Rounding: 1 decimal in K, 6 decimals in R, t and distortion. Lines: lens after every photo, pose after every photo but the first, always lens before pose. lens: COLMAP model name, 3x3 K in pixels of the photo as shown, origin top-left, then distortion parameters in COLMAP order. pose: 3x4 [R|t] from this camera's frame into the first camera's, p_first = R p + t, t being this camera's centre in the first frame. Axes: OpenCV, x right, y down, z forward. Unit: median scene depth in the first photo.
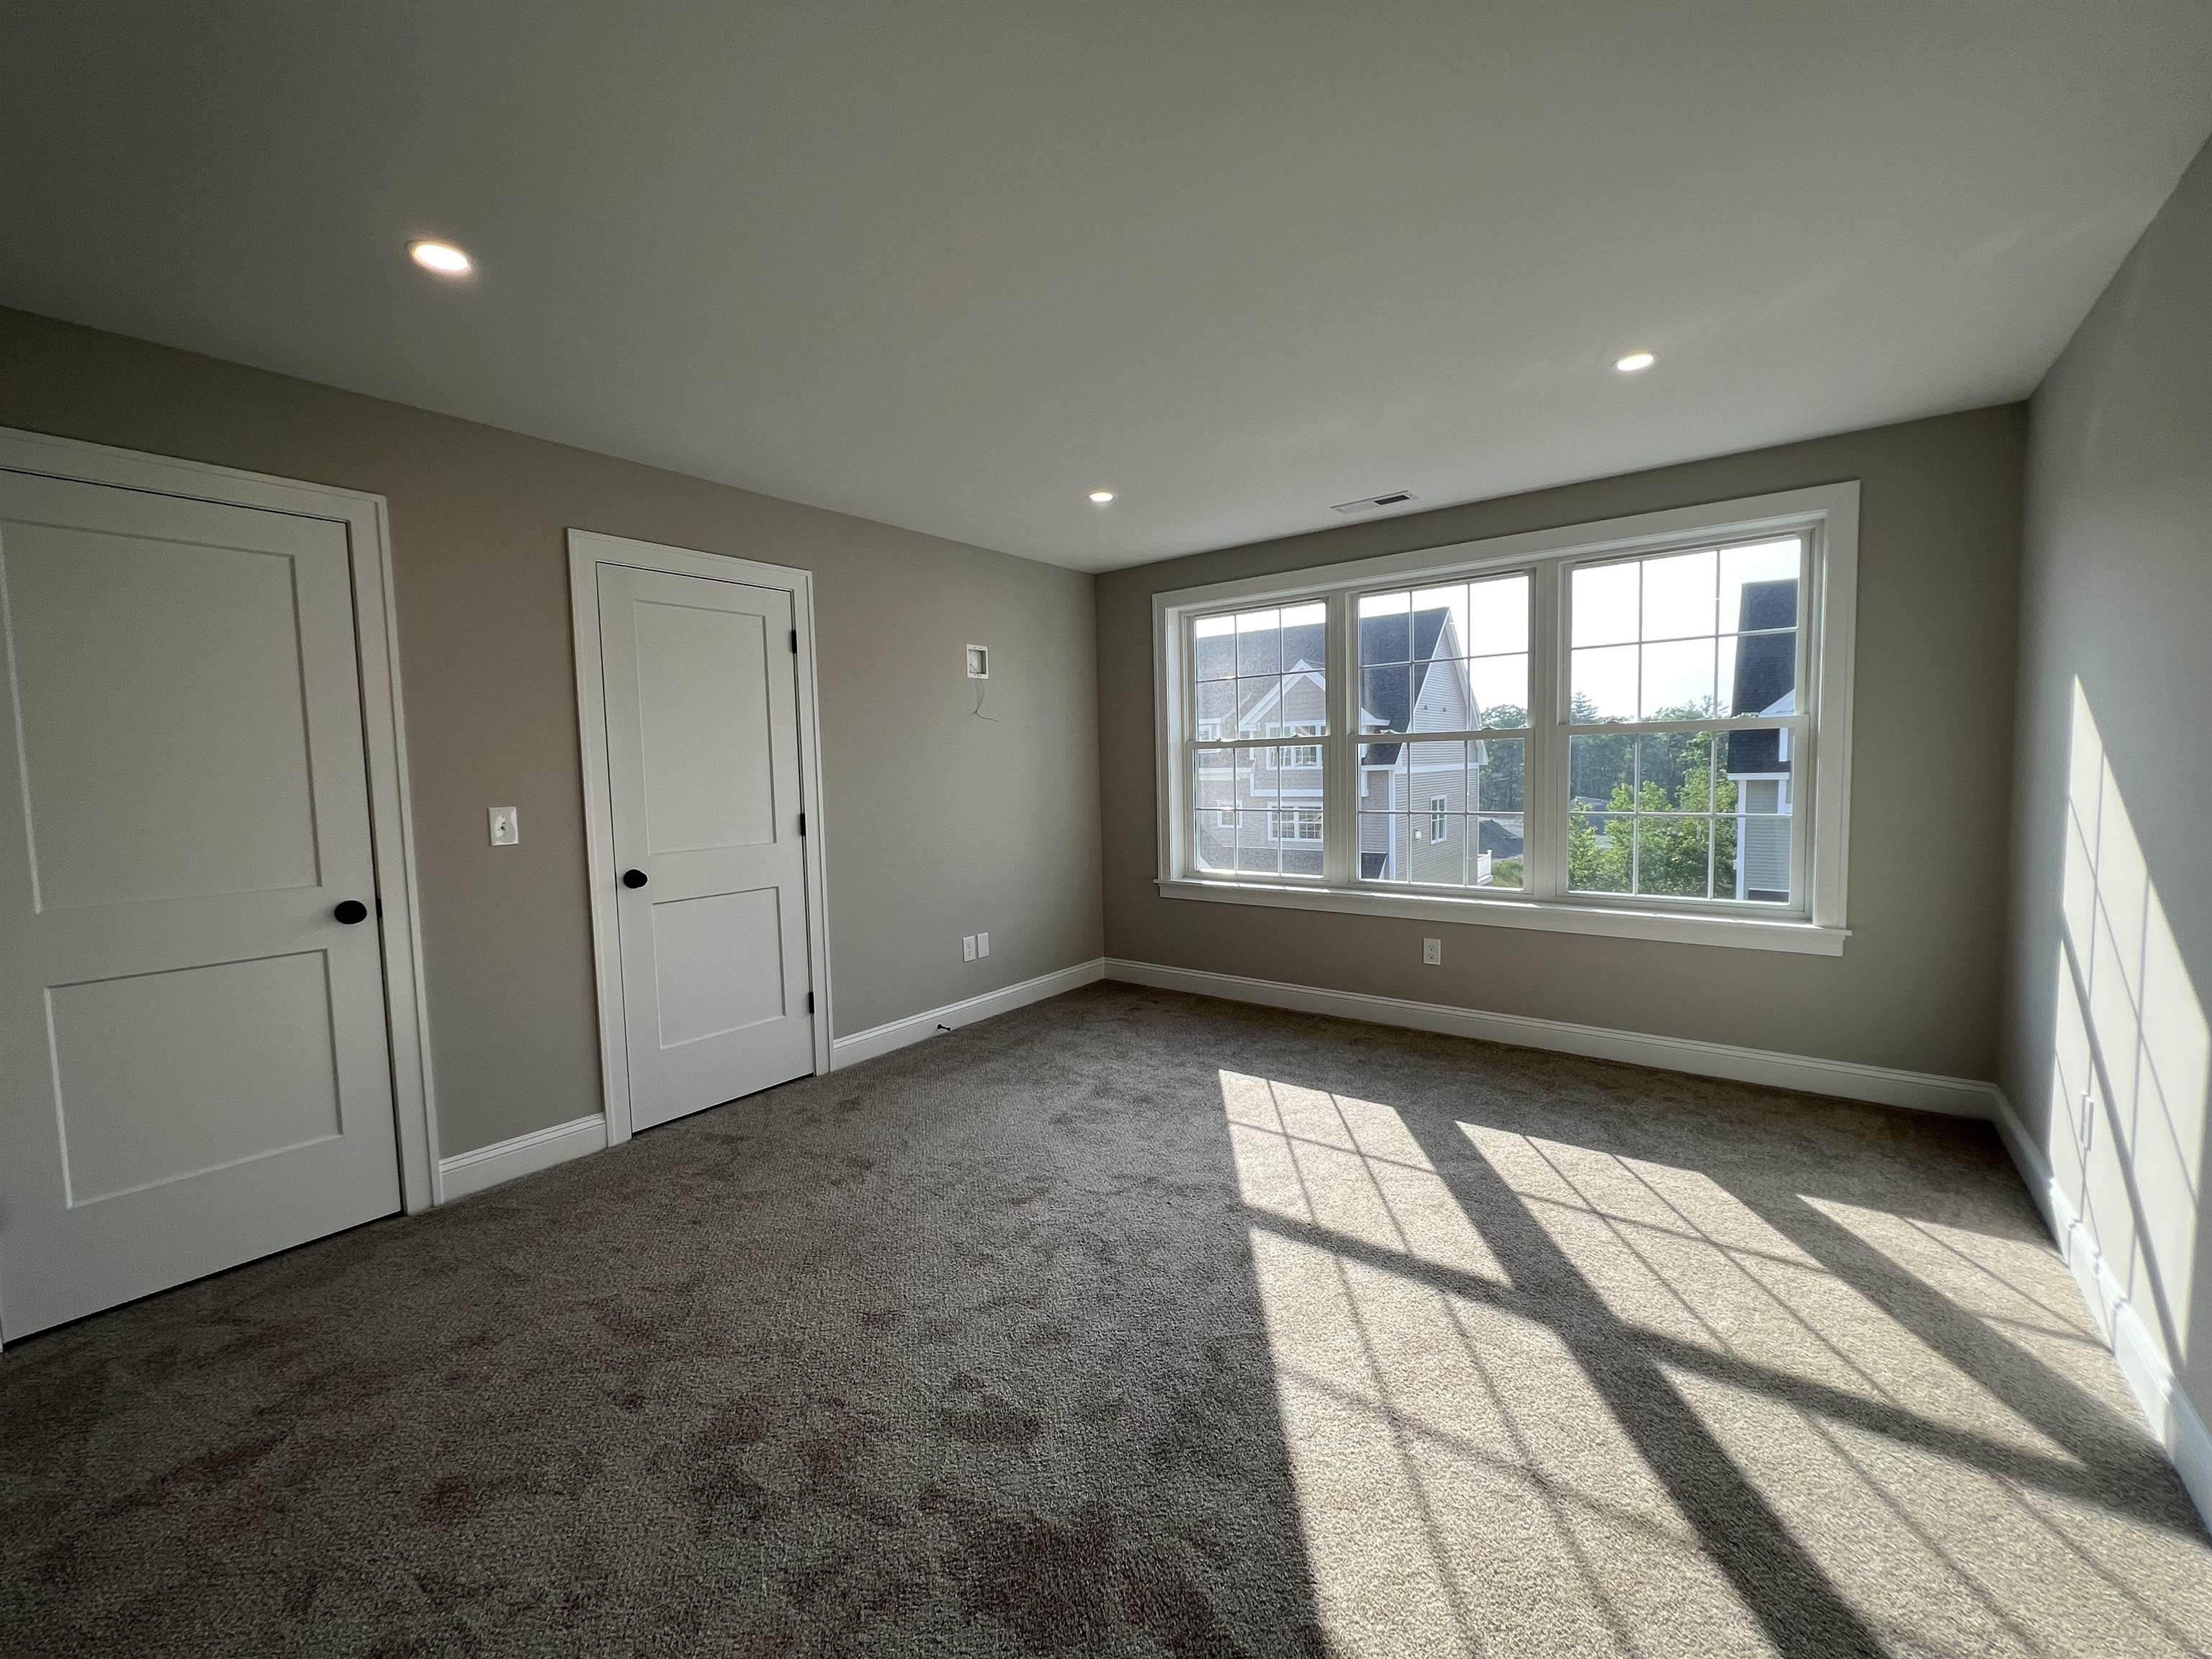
lens RADIAL K [[891.3, 0, 1096.1], [0, 891.3, 826.9], [0, 0, 1]] dist [-0.003052, 0.000734]
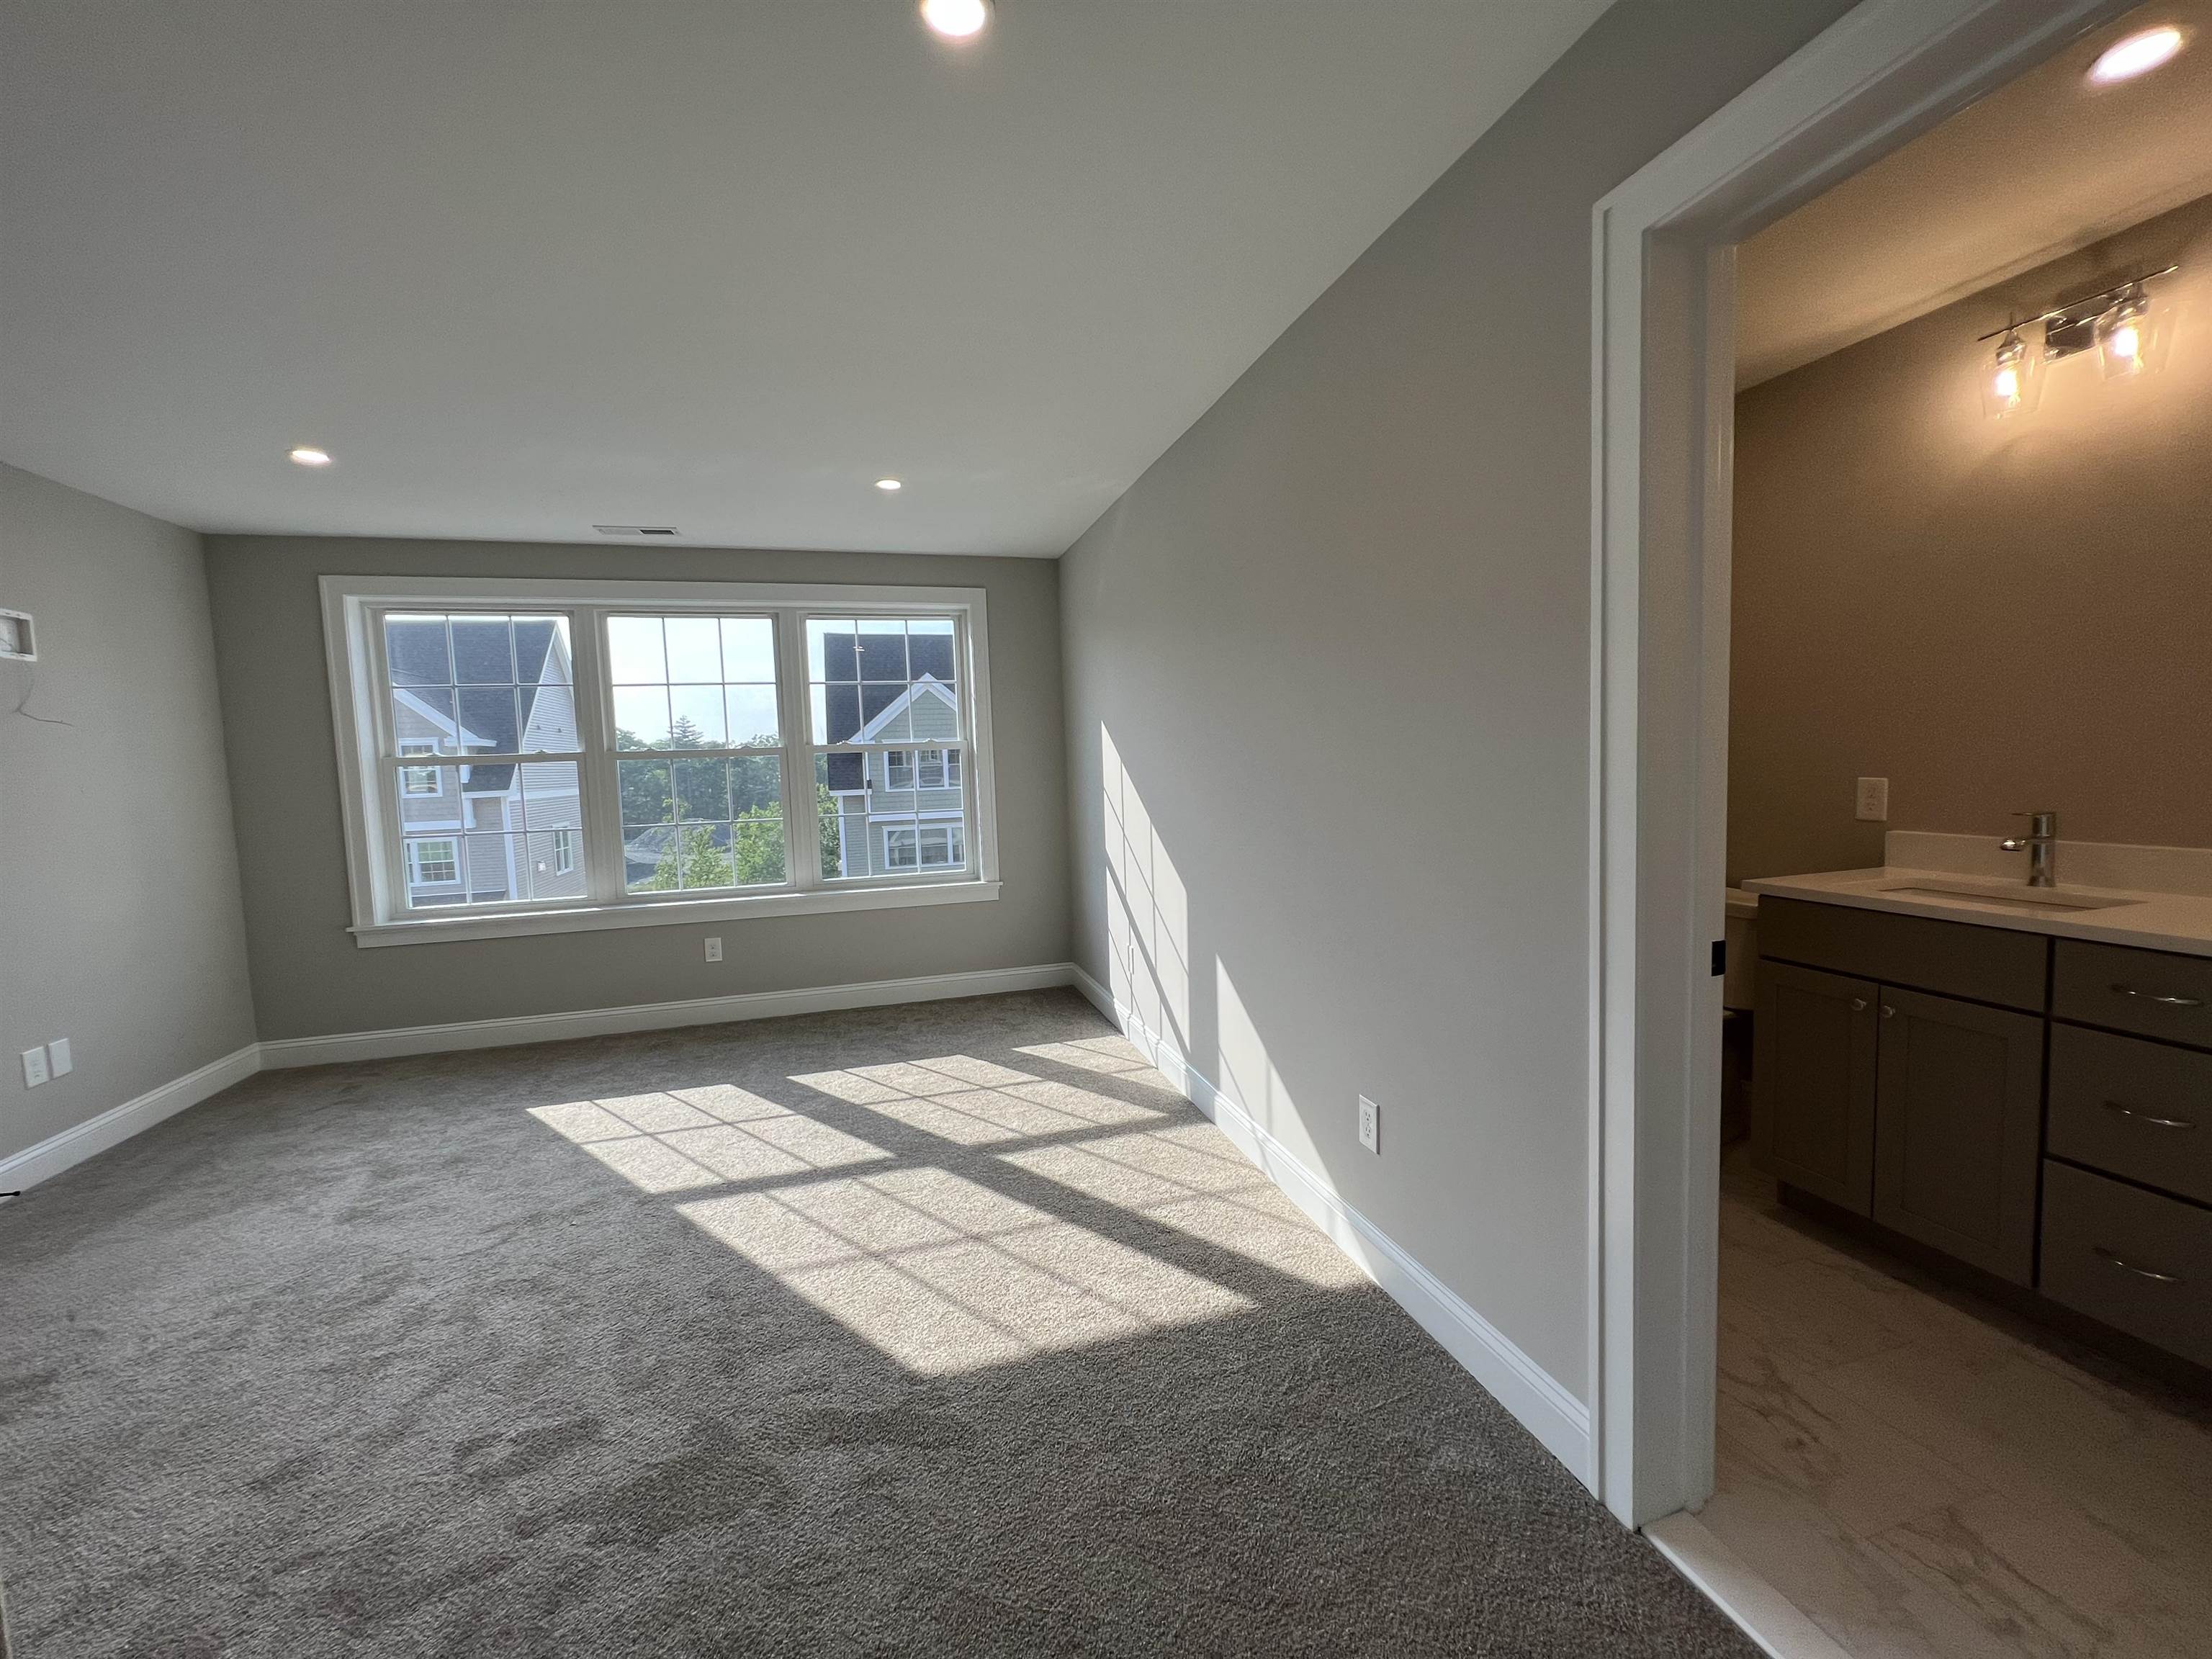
lens RADIAL K [[901.3, 0, 1096.6], [0, 901.3, 833.1], [0, 0, 1]] dist [-0.000962, -0.000274]
pose [[0.594826, -0.060255, 0.801593, -0.333071], [0.077209, 0.996859, 0.017640, 0.020907], [-0.800138, 0.051398, 0.597610, -0.069302]]
